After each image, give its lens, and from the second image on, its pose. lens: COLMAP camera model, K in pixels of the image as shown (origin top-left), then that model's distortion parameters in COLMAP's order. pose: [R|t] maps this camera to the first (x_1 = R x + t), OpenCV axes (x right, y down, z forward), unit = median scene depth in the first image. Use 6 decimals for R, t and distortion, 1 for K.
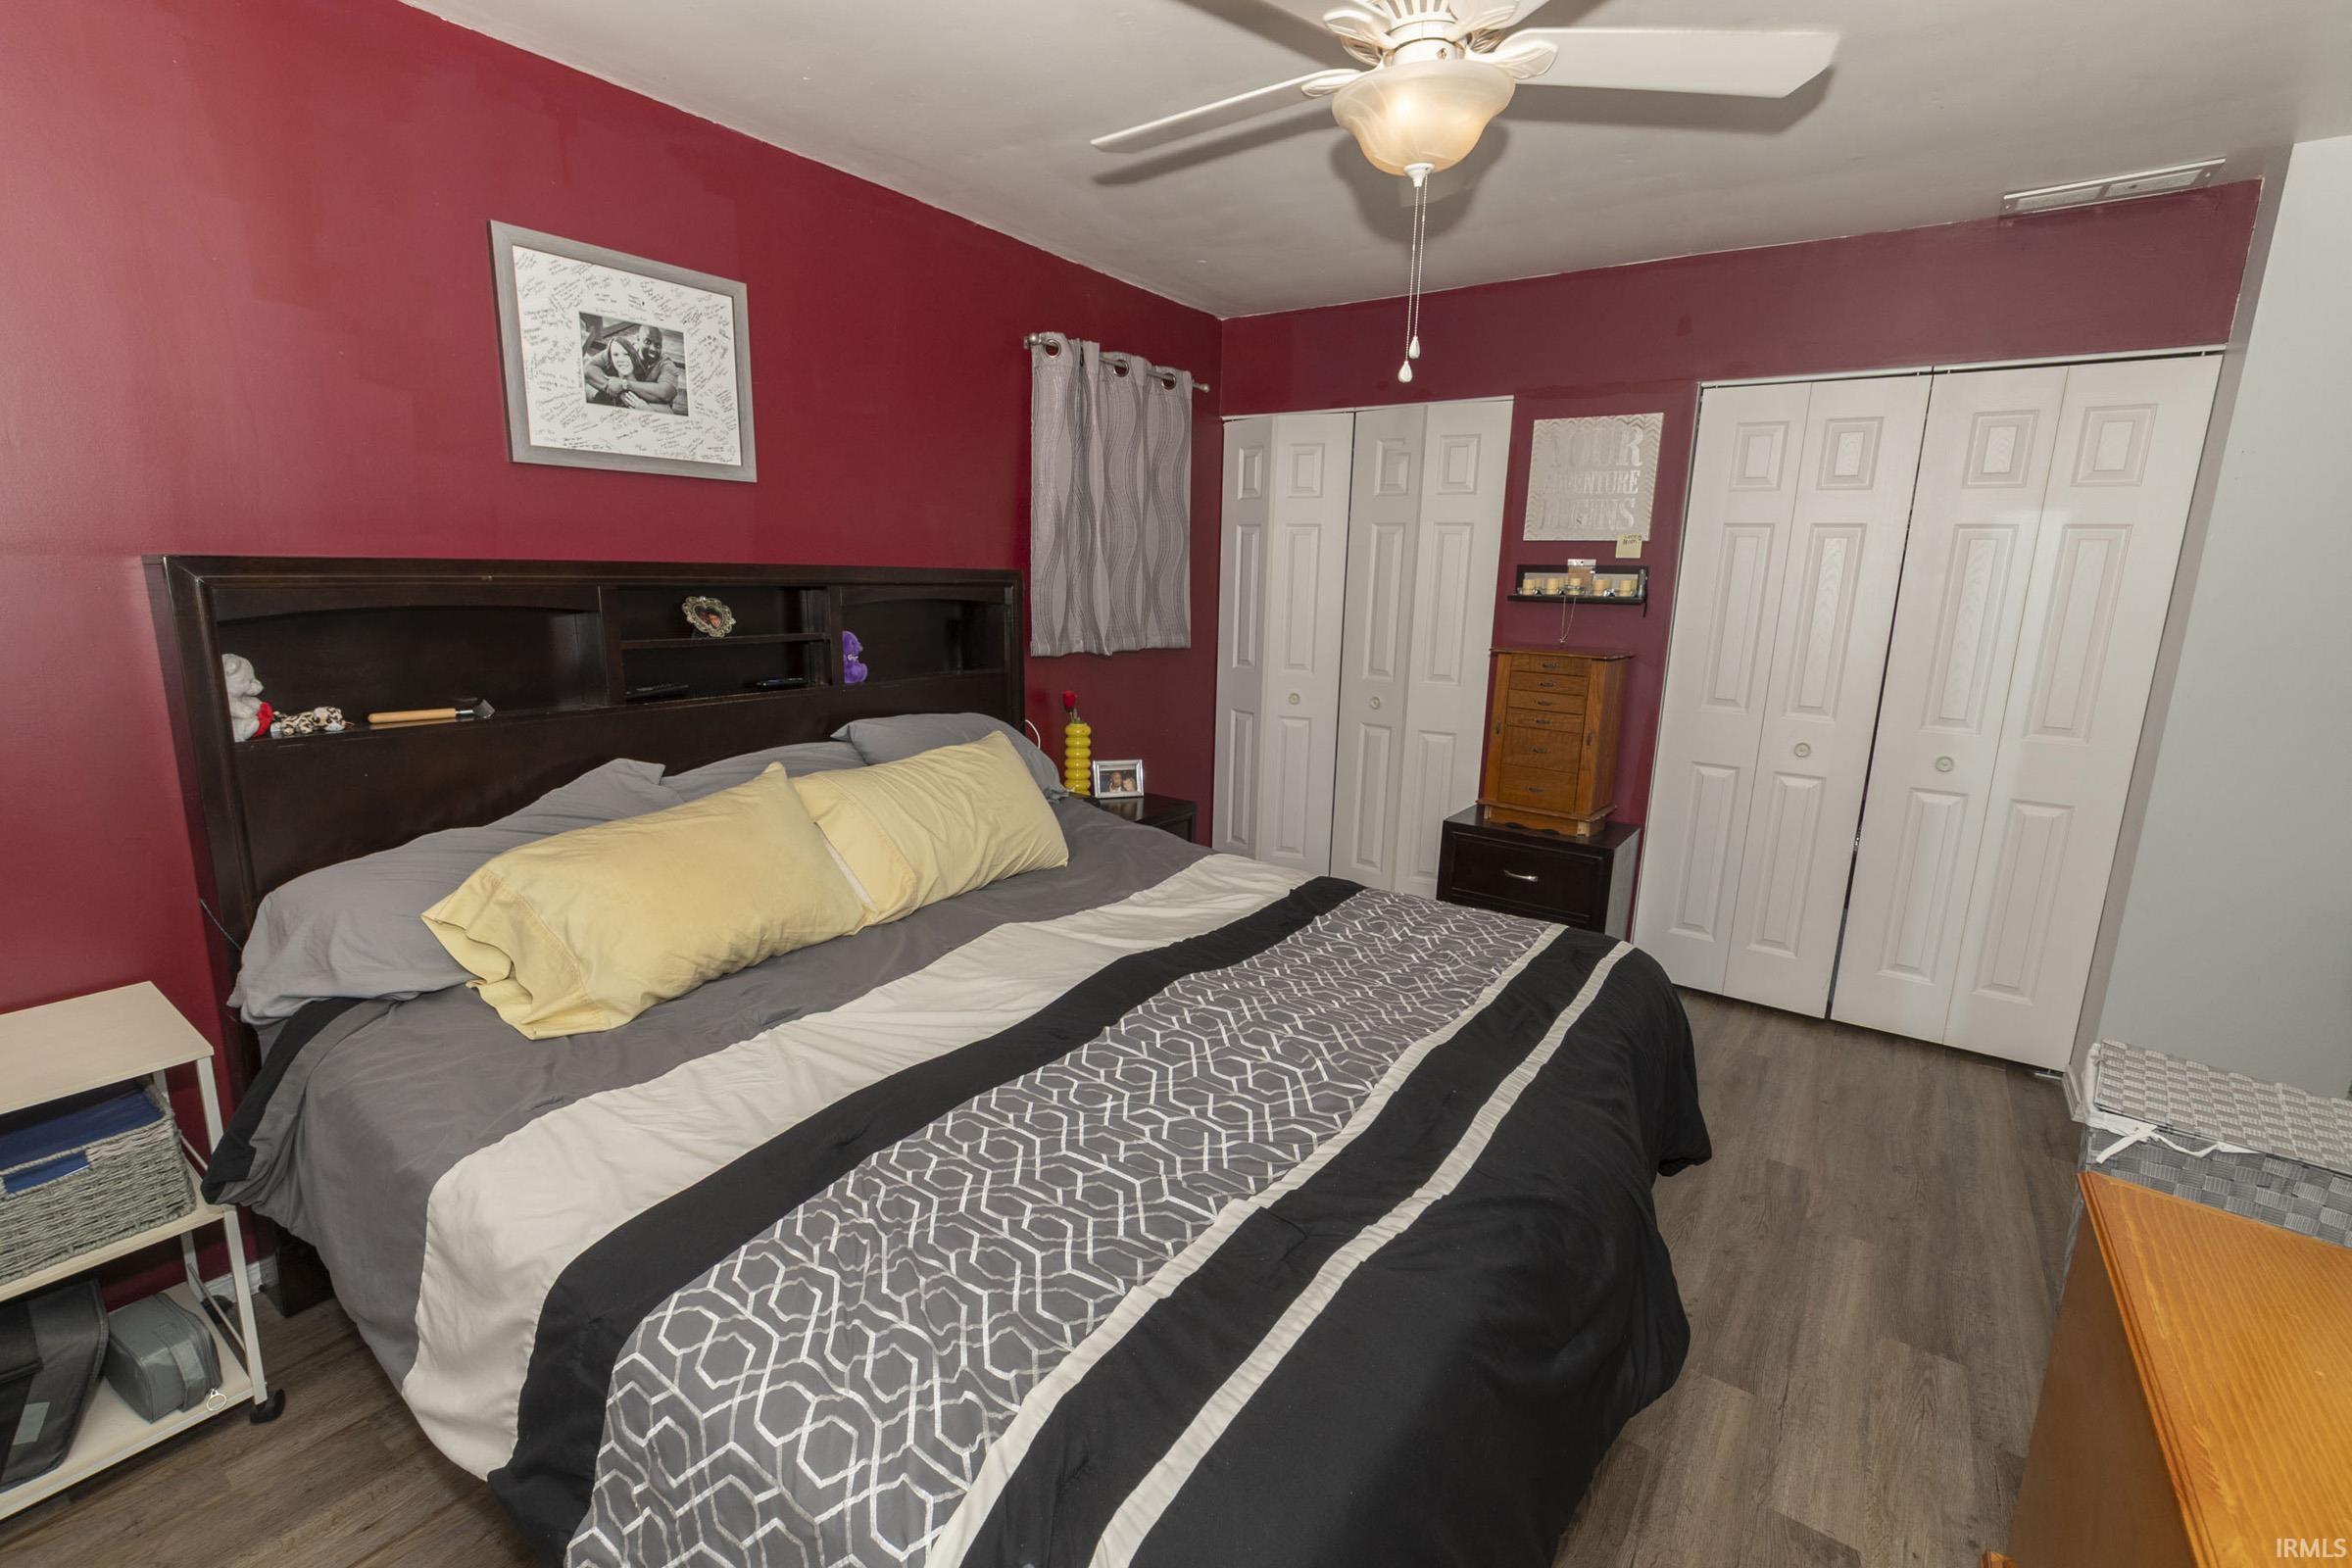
lens RADIAL K [[1029.9, 0, 1155.7], [0, 1029.9, 768.0], [0, 0, 1]] dist [-0.003127, -0.000681]
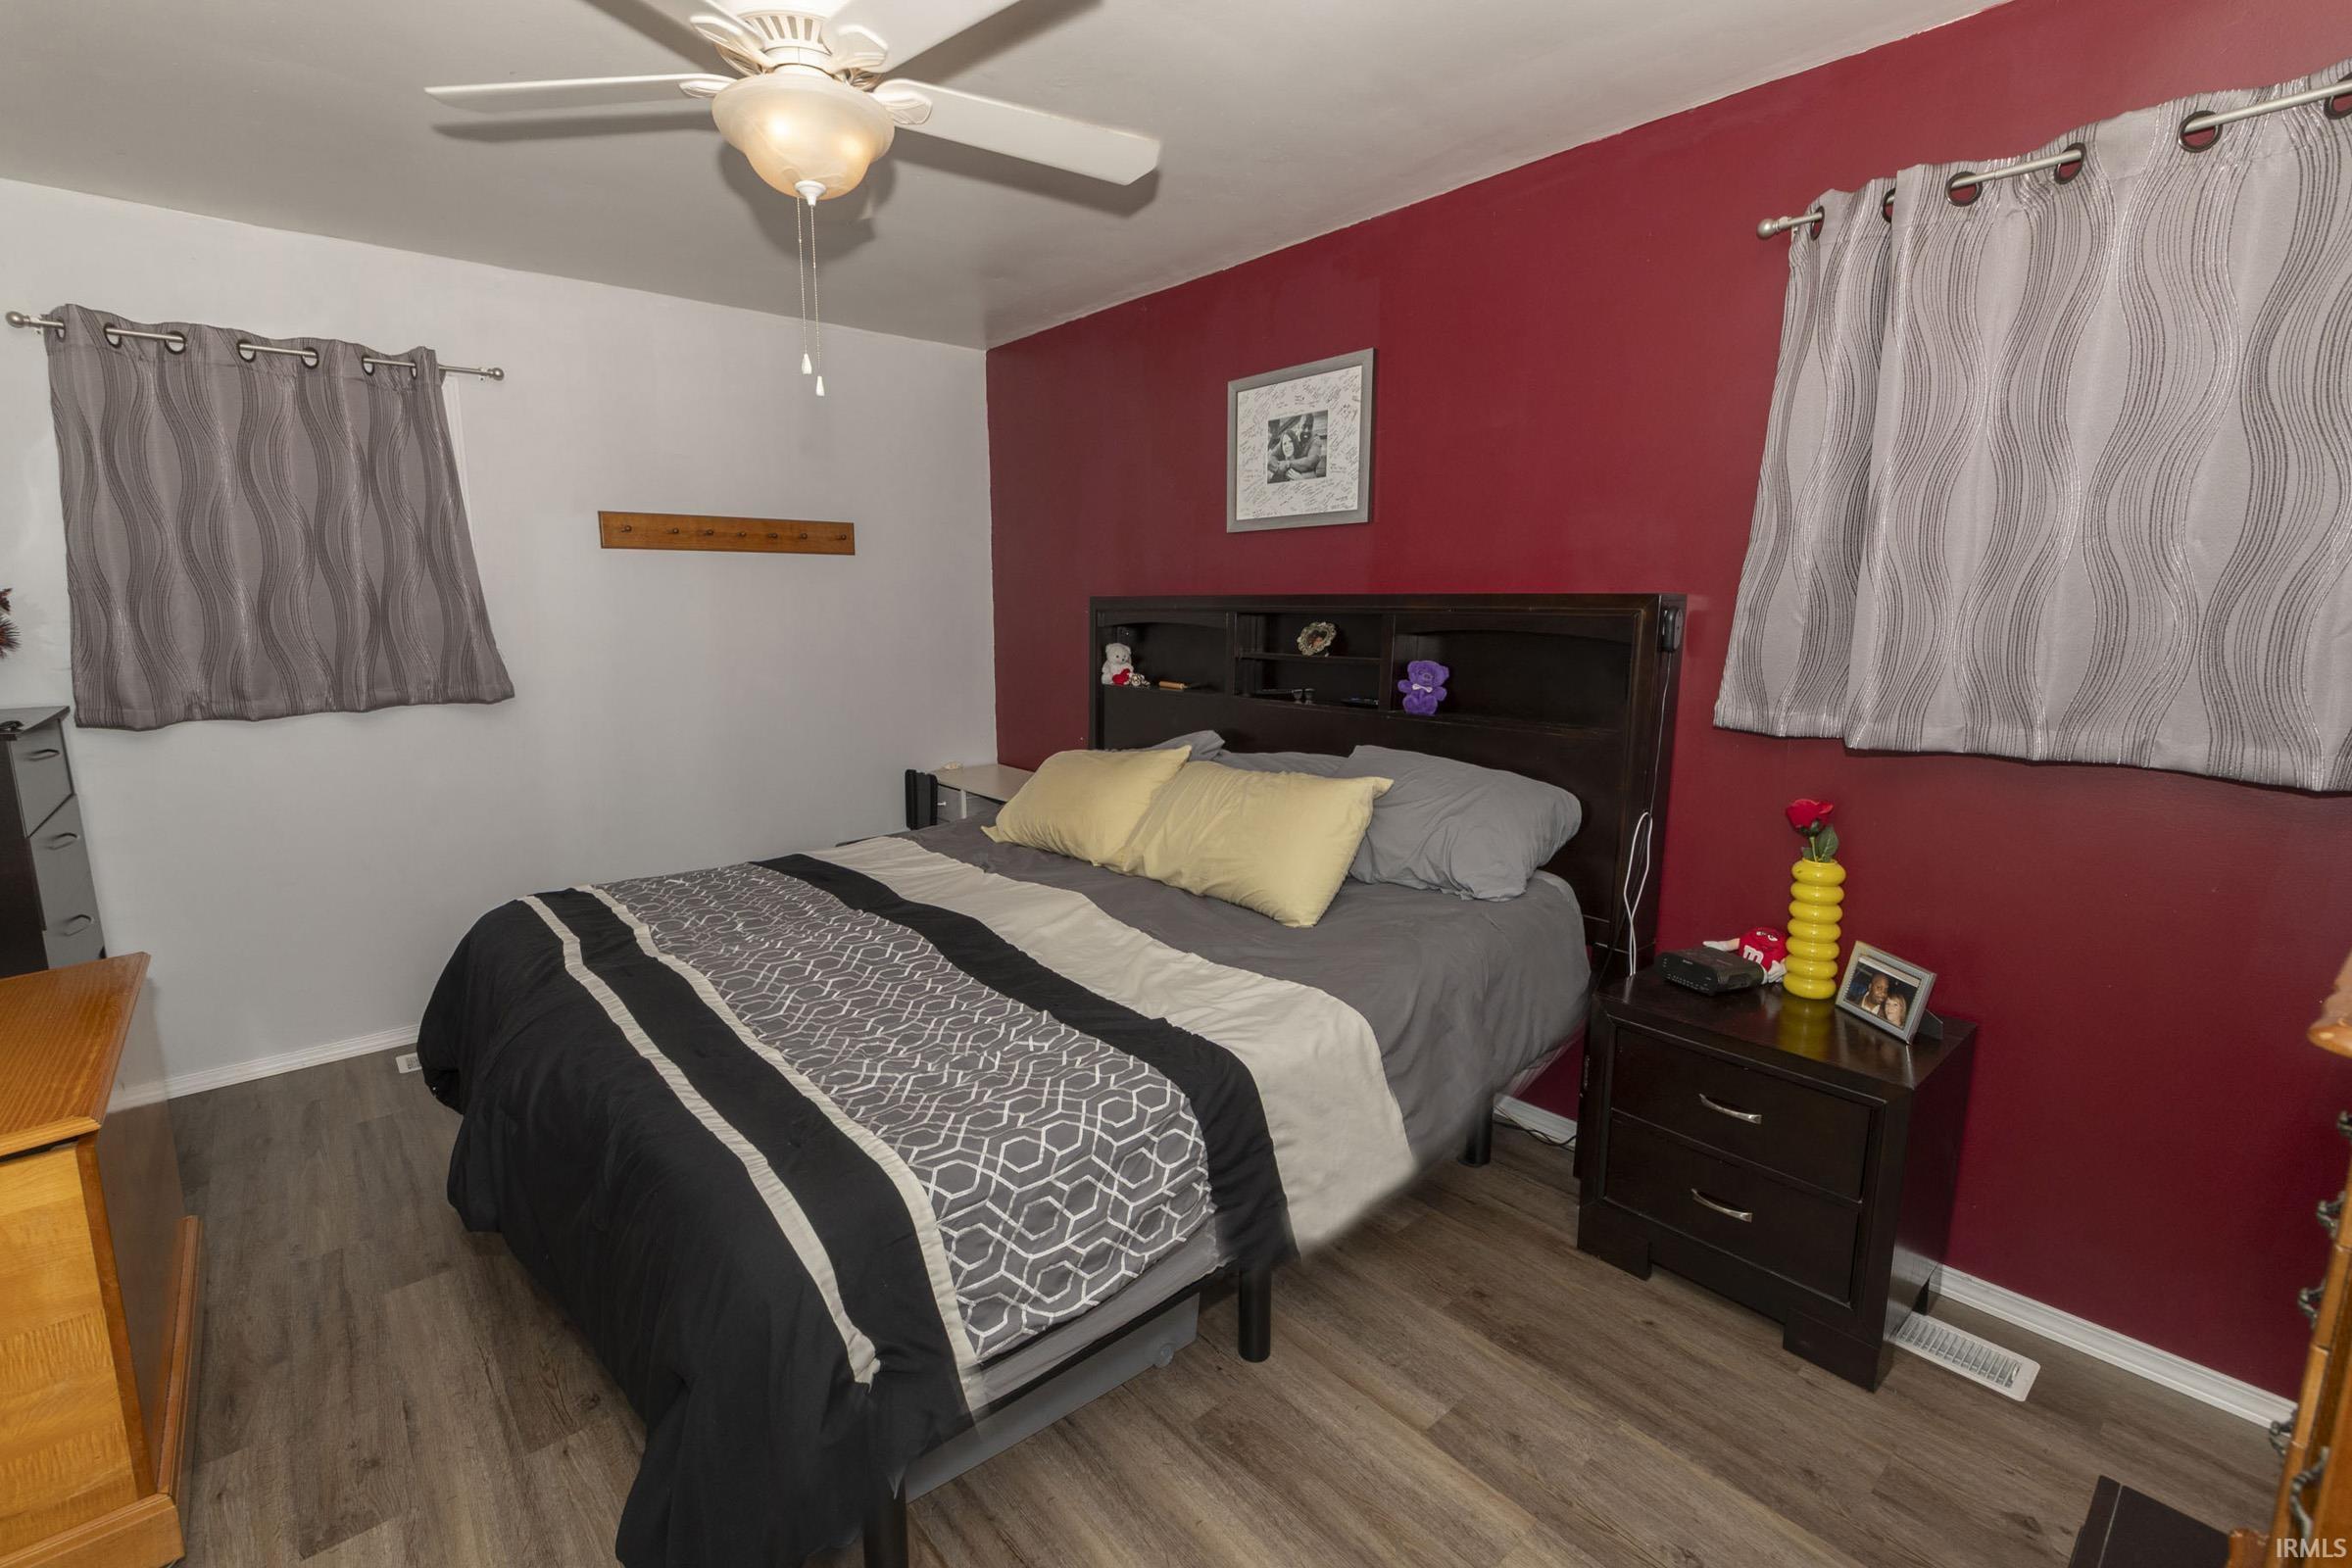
lens RADIAL K [[1029.9, 0, 1155.7], [0, 1029.9, 768.0], [0, 0, 1]] dist [-0.003127, -0.000681]
pose [[-0.236483, 0.127326, -0.963257, 0.870308], [-0.195601, 0.964842, 0.175556, -0.190439], [0.951743, 0.229931, -0.203264, 1.193877]]
